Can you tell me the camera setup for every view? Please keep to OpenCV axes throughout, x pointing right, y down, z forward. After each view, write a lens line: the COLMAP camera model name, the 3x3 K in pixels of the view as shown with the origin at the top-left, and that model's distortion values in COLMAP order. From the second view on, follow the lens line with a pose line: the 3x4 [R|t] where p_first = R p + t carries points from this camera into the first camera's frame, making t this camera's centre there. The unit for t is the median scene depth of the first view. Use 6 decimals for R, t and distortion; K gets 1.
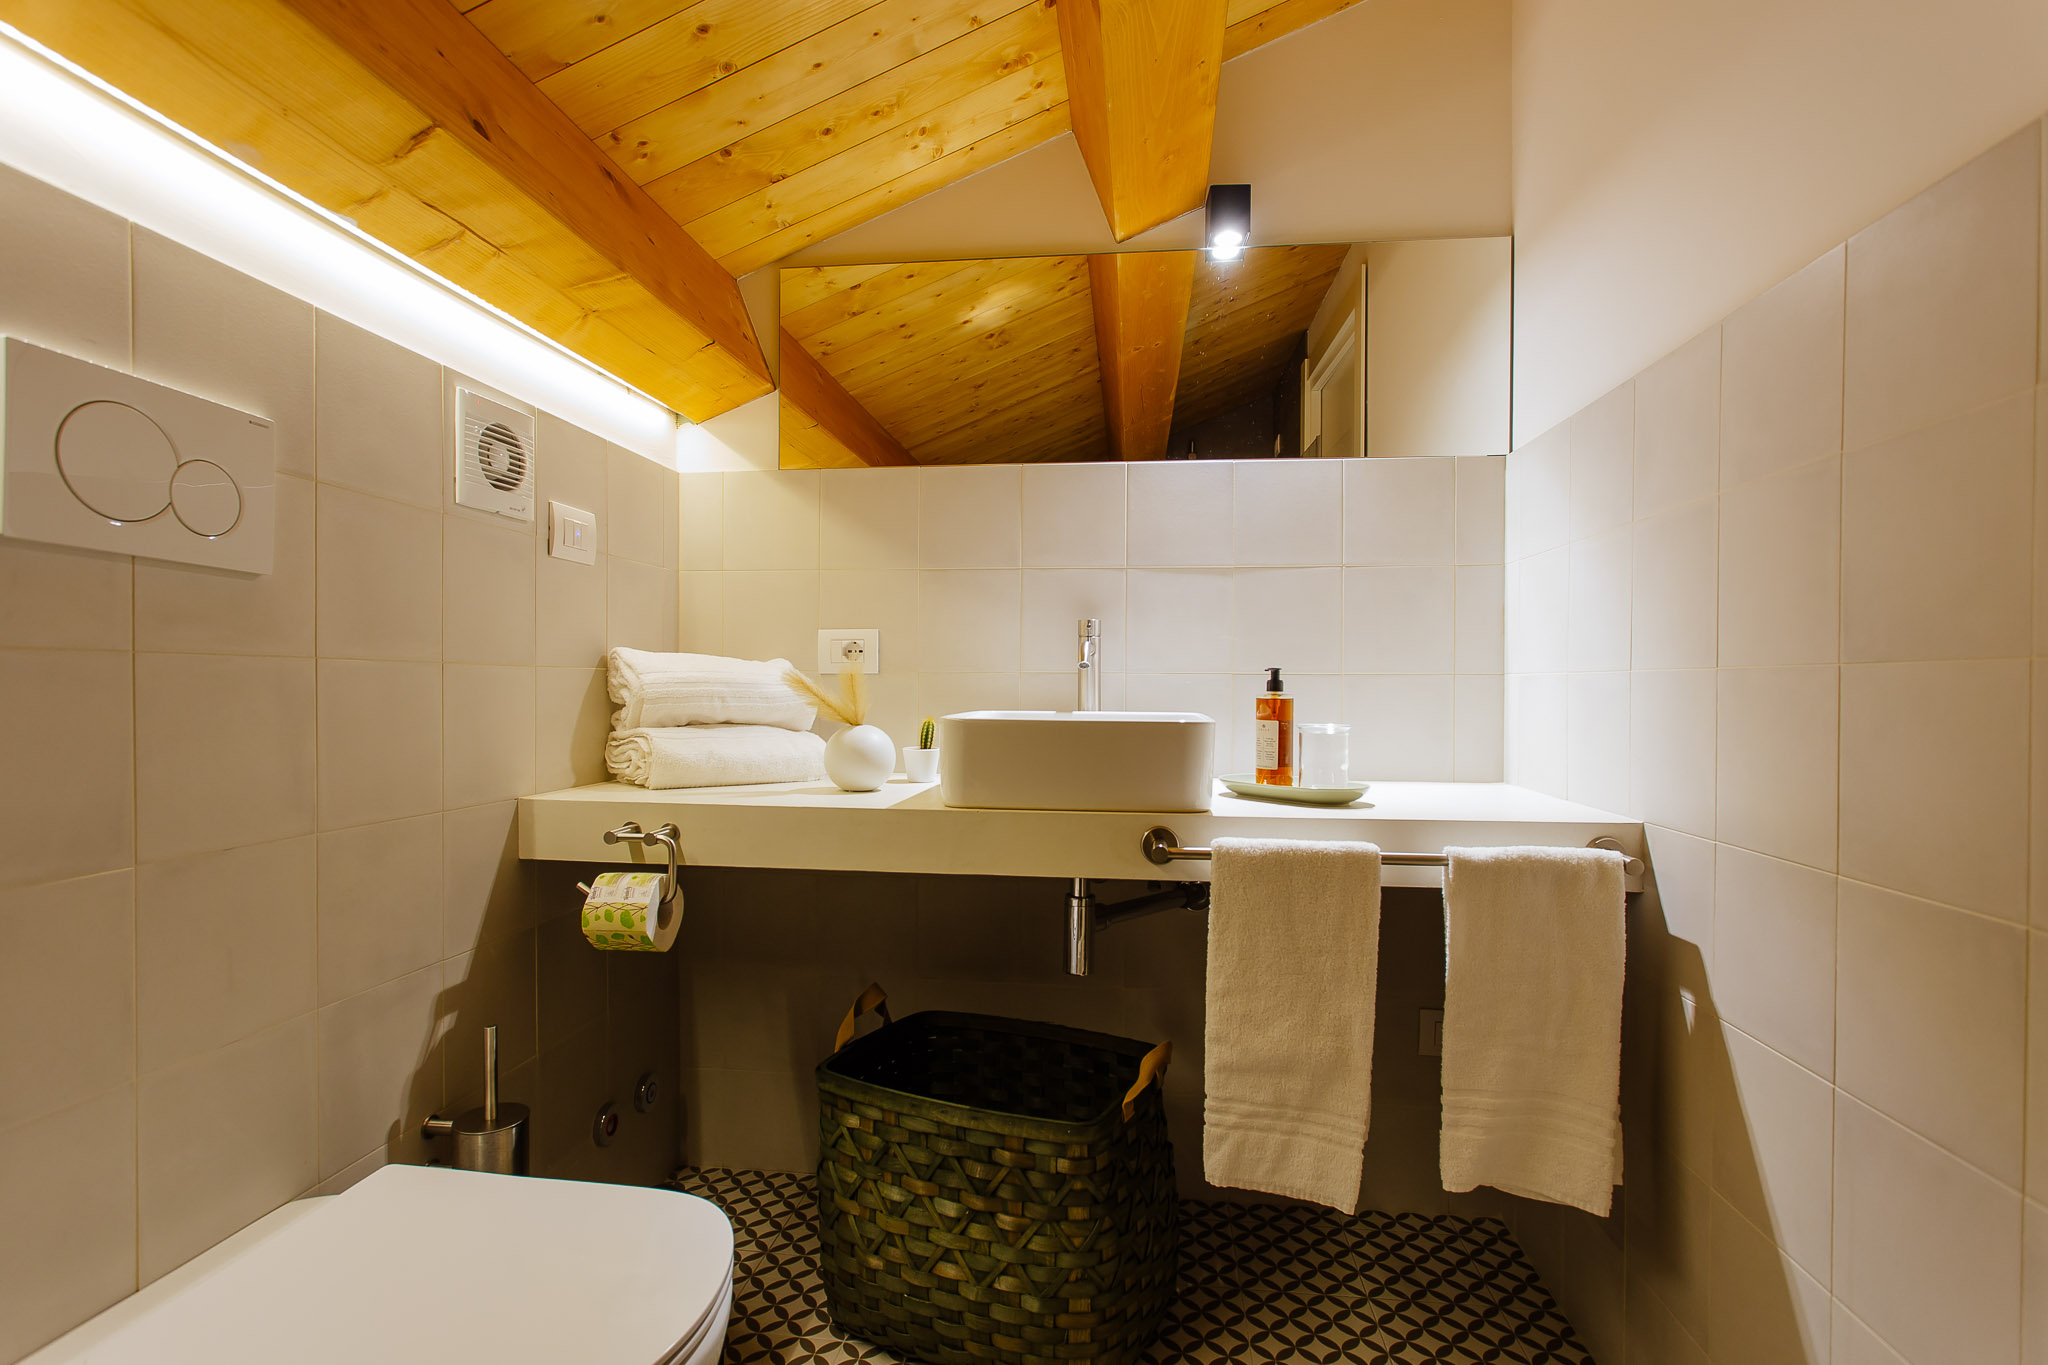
lens RADIAL K [[971.5, 0, 1024.1], [0, 971.5, 693.1], [0, 0, 1]] dist [-0.010849, 0.000810]
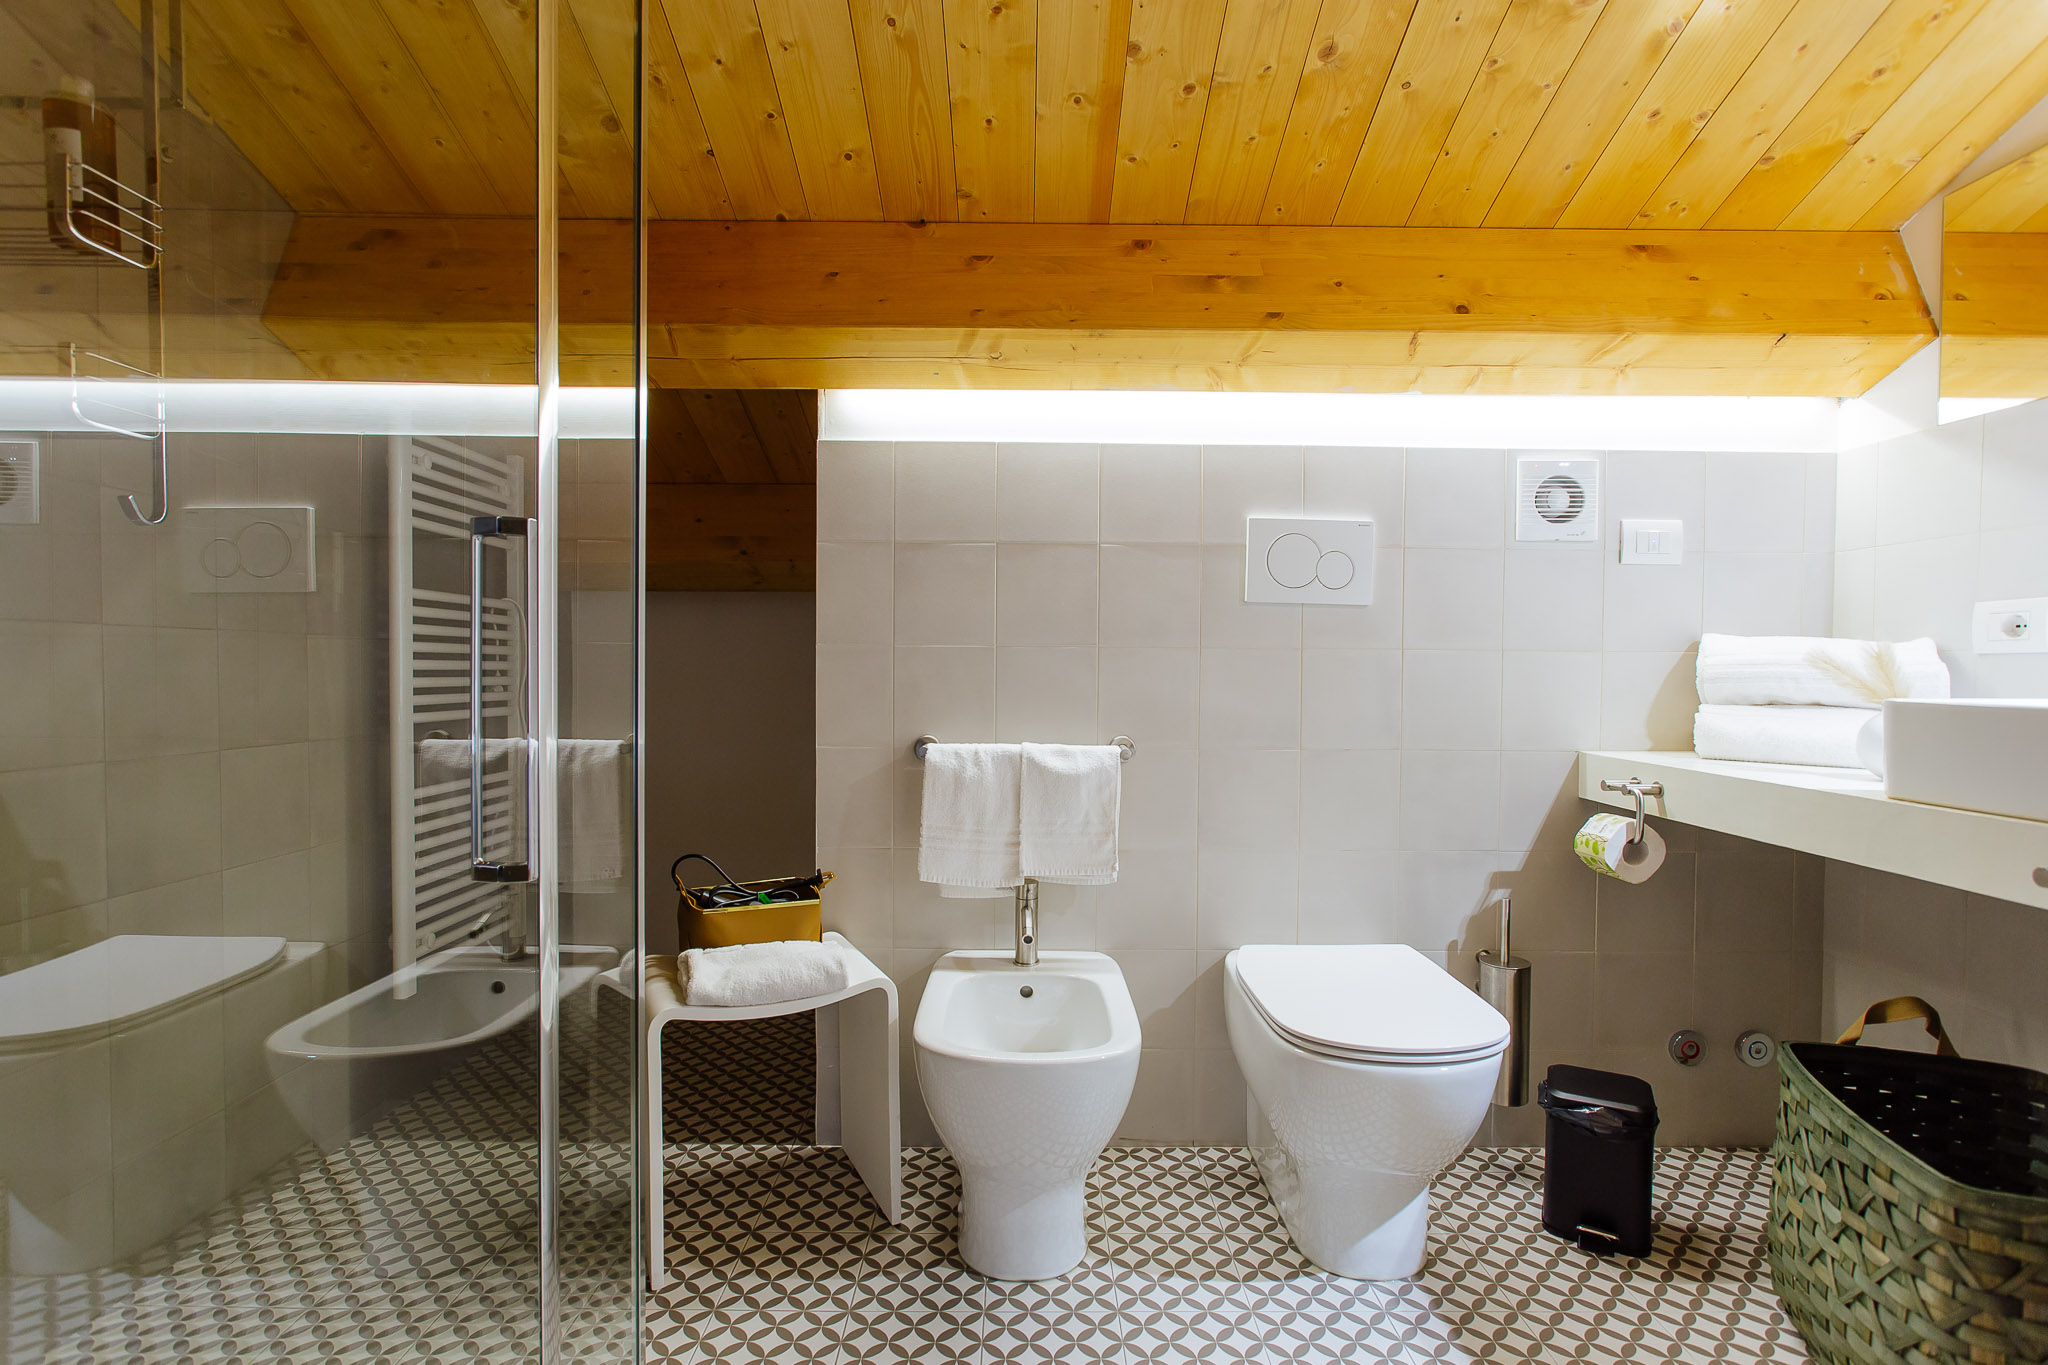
lens RADIAL K [[971.5, 0, 1024.1], [0, 971.5, 693.1], [0, 0, 1]] dist [-0.010849, 0.000810]
pose [[0.122857, 0.023533, -0.992145, 0.737981], [-0.015007, 0.999649, 0.021853, 0.011712], [0.992311, 0.012204, 0.123167, 0.085654]]
